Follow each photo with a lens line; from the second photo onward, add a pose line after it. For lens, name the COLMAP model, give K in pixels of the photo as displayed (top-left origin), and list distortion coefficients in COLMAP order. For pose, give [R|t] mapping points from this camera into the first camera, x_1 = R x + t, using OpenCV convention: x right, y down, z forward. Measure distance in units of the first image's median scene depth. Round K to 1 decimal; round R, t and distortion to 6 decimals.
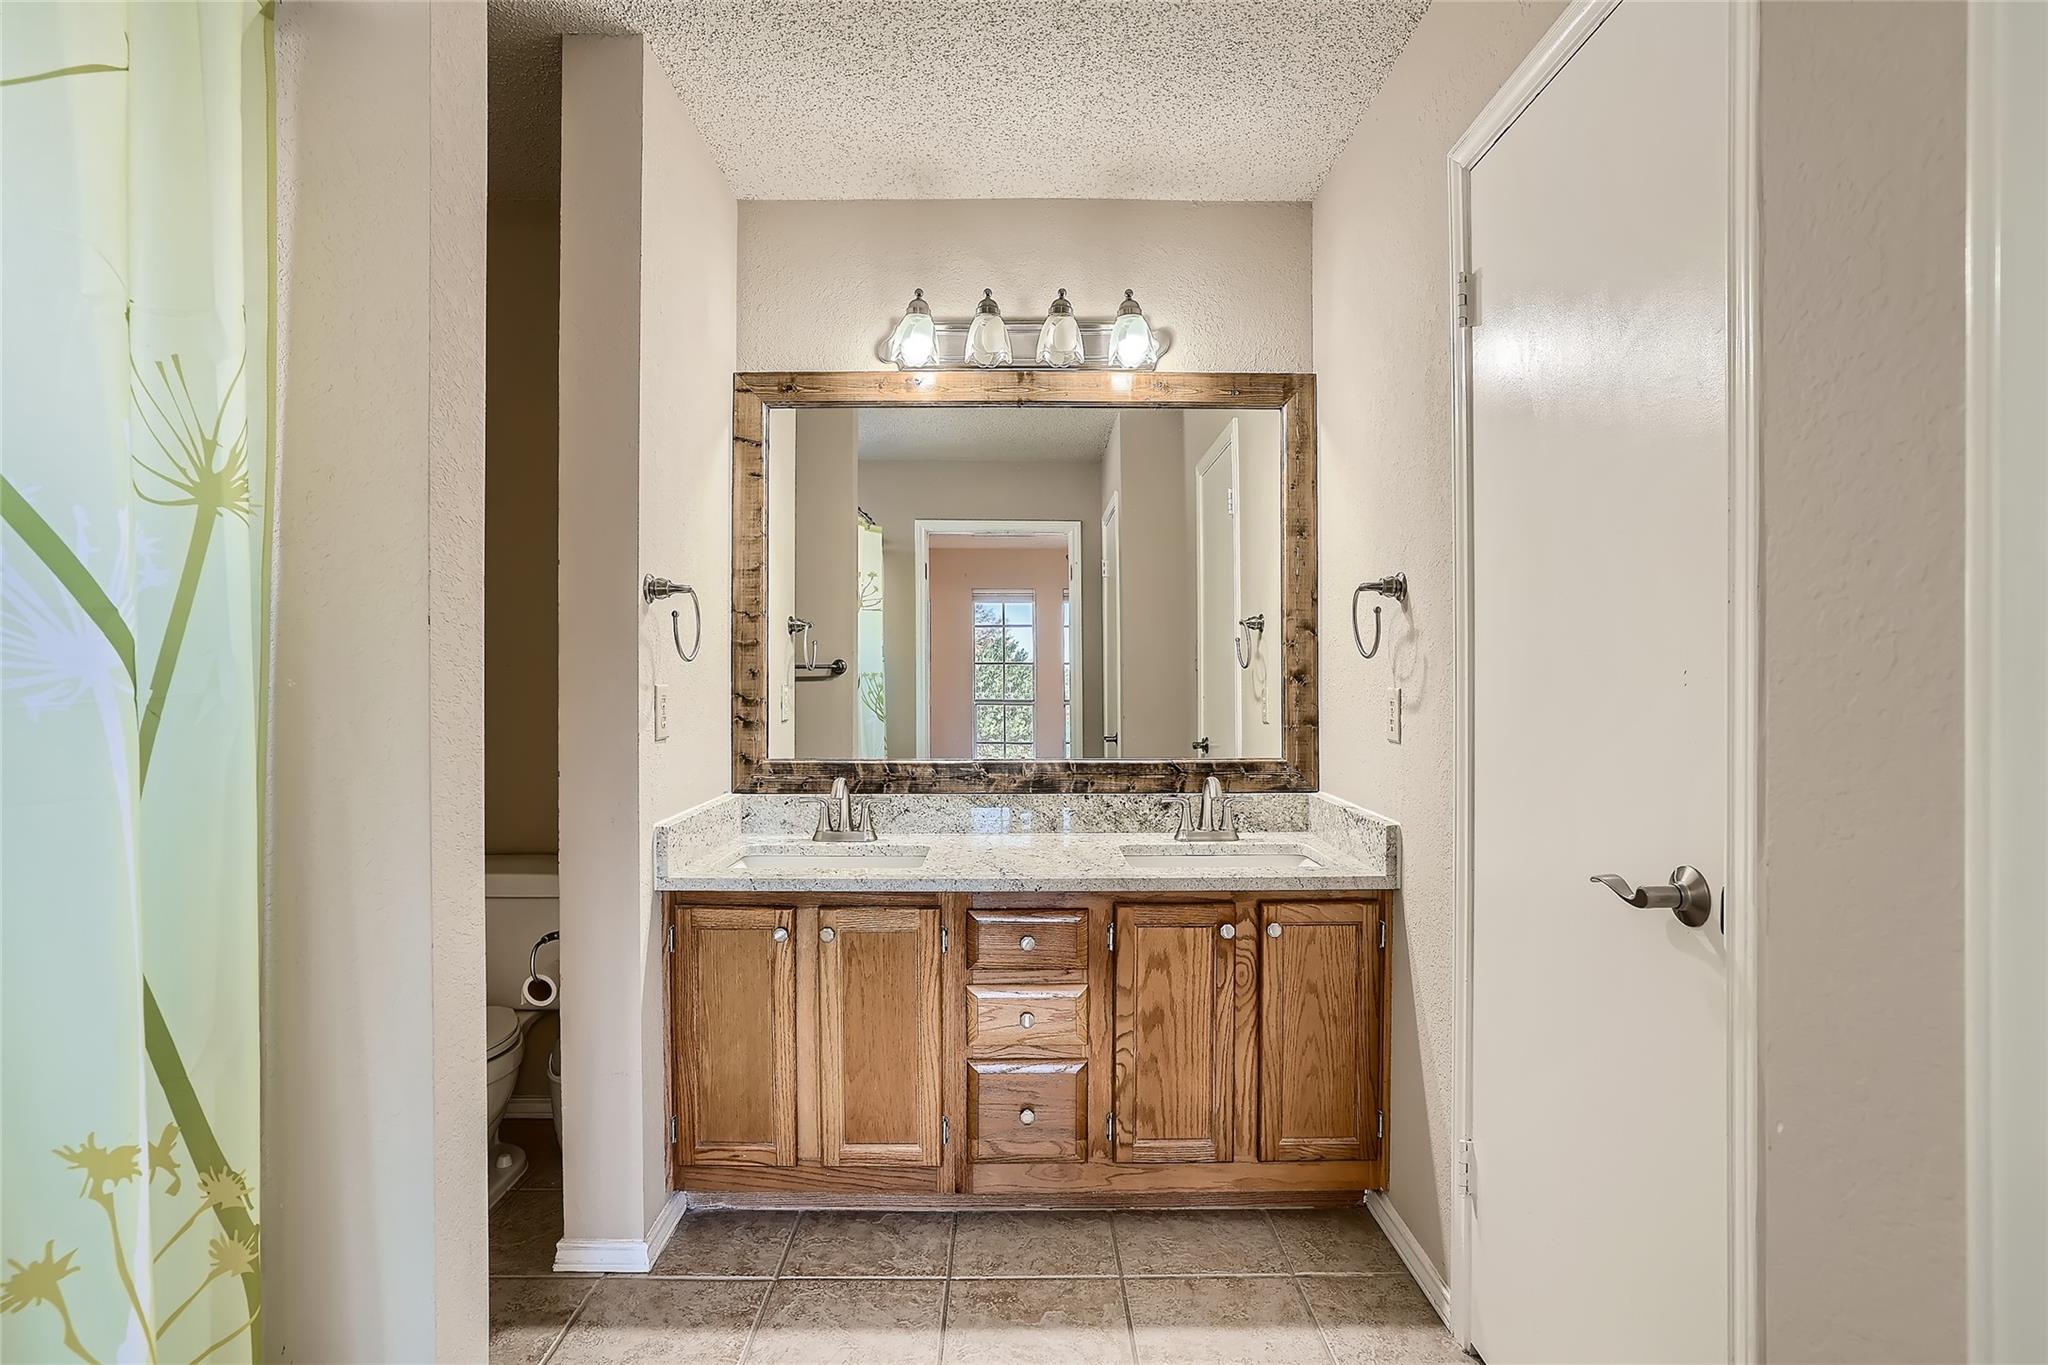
lens RADIAL K [[998.4, 0, 1029.9], [0, 998.4, 688.5], [0, 0, 1]] dist [-0.027330, 0.003841]
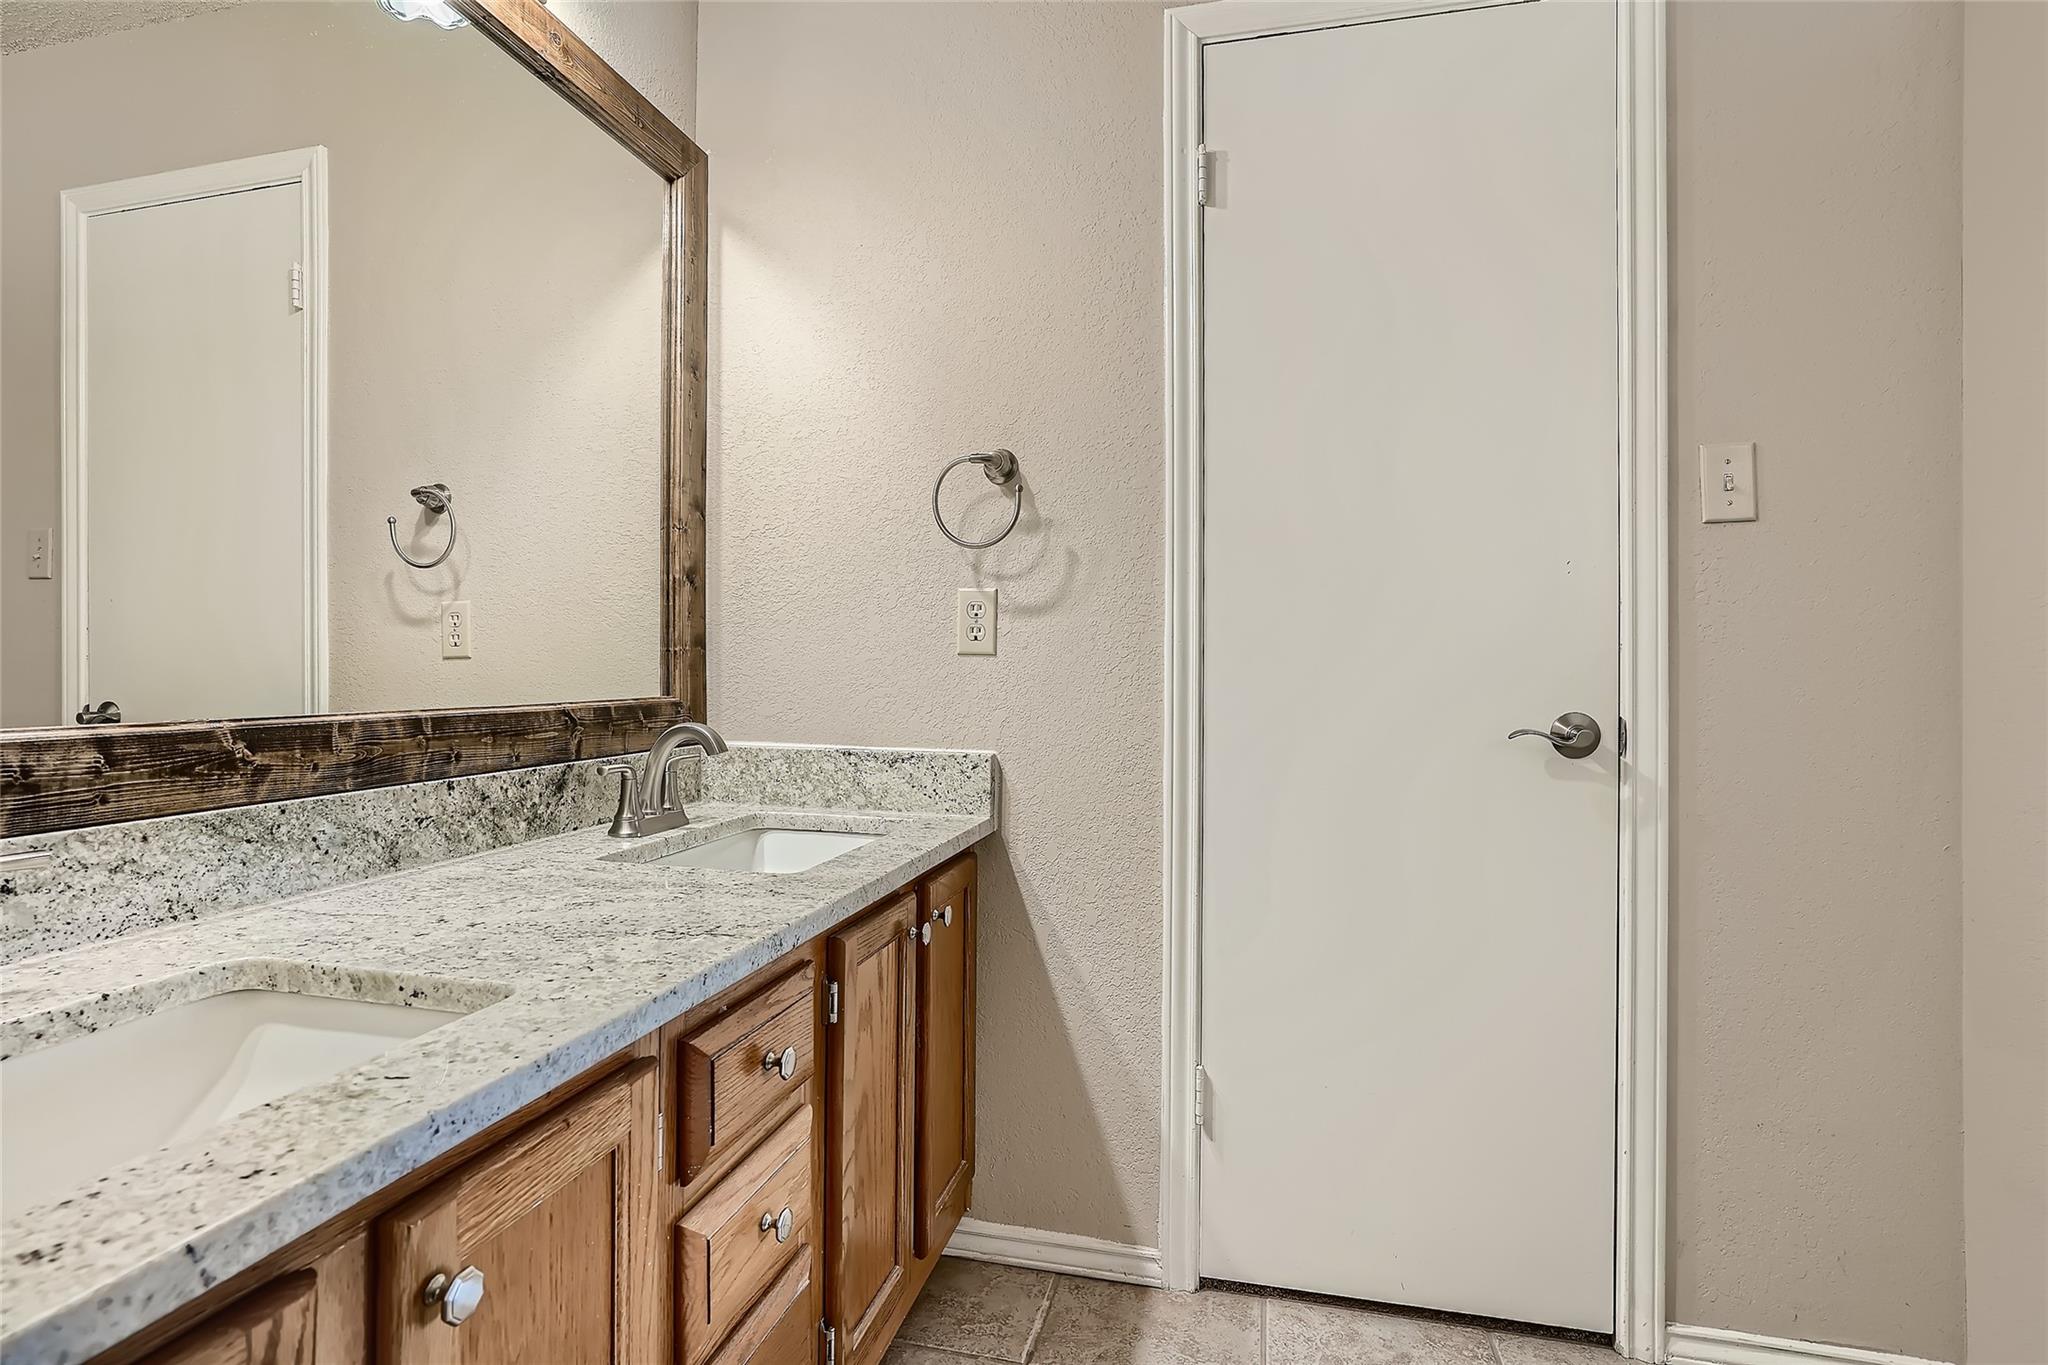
lens RADIAL K [[998.4, 0, 1028.0], [0, 998.4, 662.8], [0, 0, 1]] dist [-0.027330, 0.003841]
pose [[0.261855, 0.003059, 0.965102, -0.337361], [0.005730, 0.999972, -0.004724, 0.052798], [-0.965090, 0.006767, 0.261831, 0.600929]]
